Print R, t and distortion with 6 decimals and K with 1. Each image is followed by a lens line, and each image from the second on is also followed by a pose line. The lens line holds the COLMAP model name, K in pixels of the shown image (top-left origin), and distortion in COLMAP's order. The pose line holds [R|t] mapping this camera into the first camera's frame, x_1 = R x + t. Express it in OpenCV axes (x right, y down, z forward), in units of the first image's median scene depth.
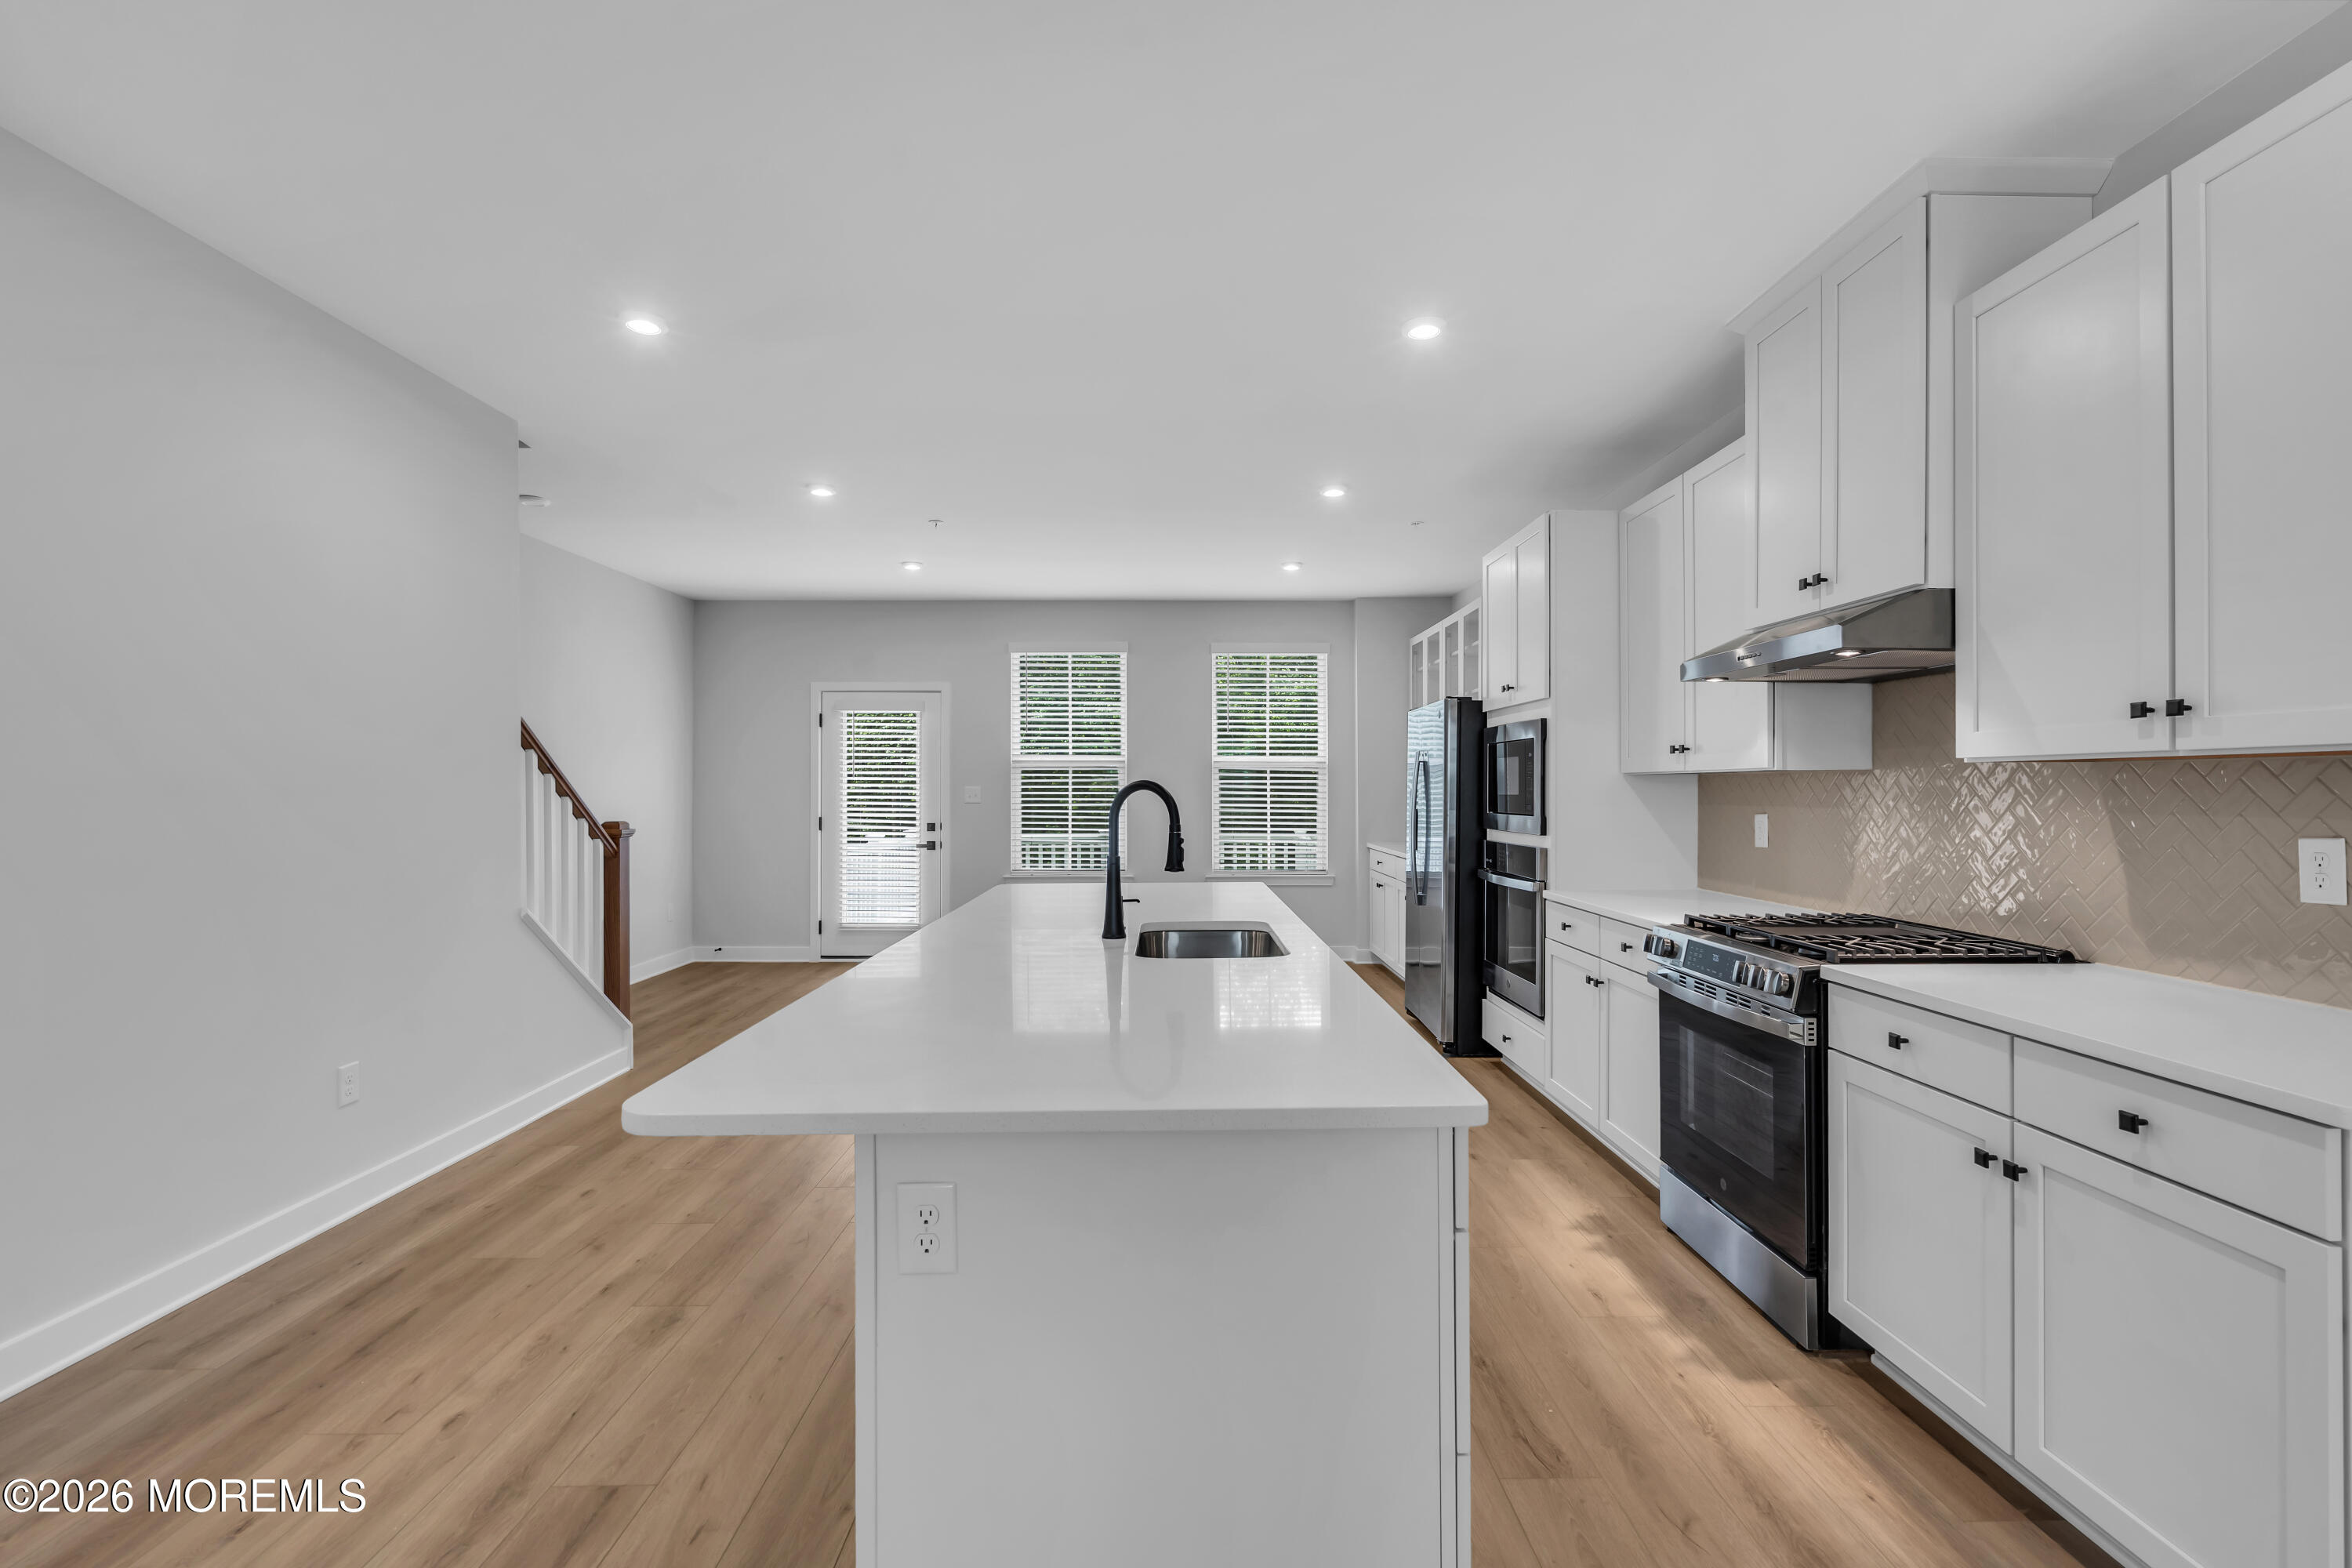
lens RADIAL K [[1068.5, 0, 1180.7], [0, 1068.5, 788.0], [0, 0, 1]] dist [-0.004660, 0.001835]
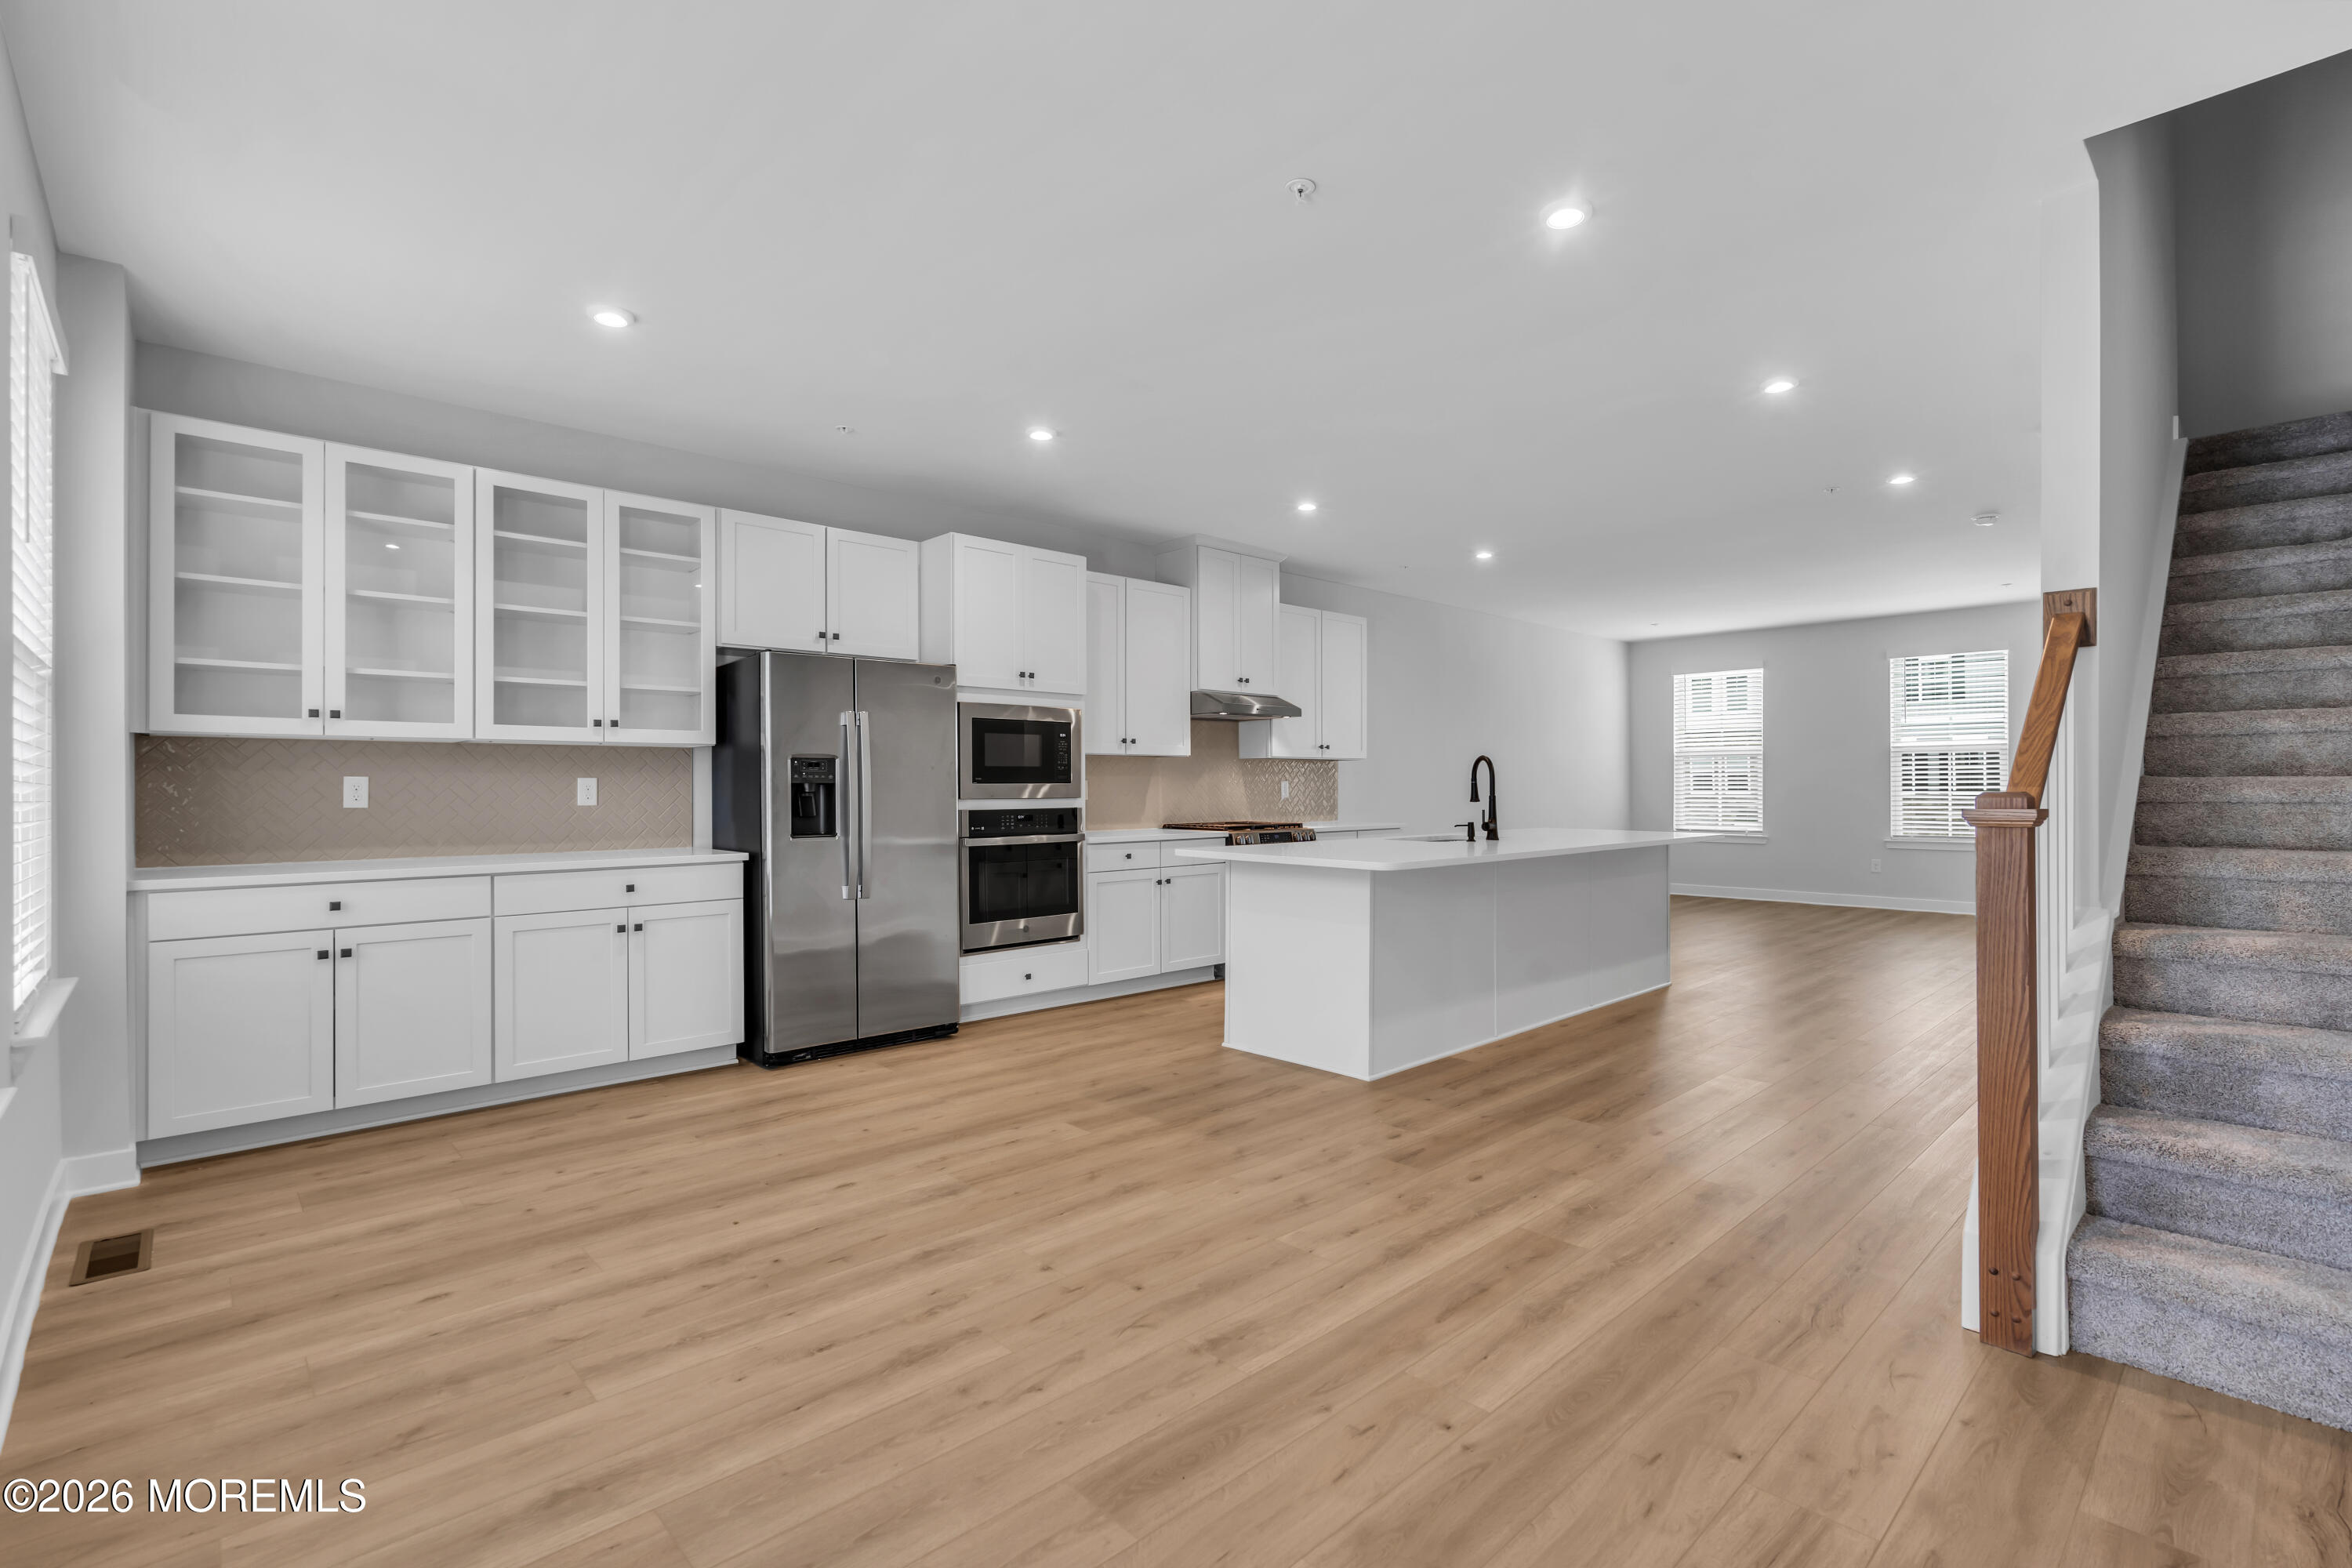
lens RADIAL K [[1068.5, 0, 1174.6], [0, 1068.5, 786.5], [0, 0, 1]] dist [-0.004660, 0.001835]
pose [[-0.669193, 0.002896, 0.743083, -0.728145], [0.002457, 0.999996, -0.001685, 0.033529], [-0.743084, 0.000698, -0.669197, 1.807825]]
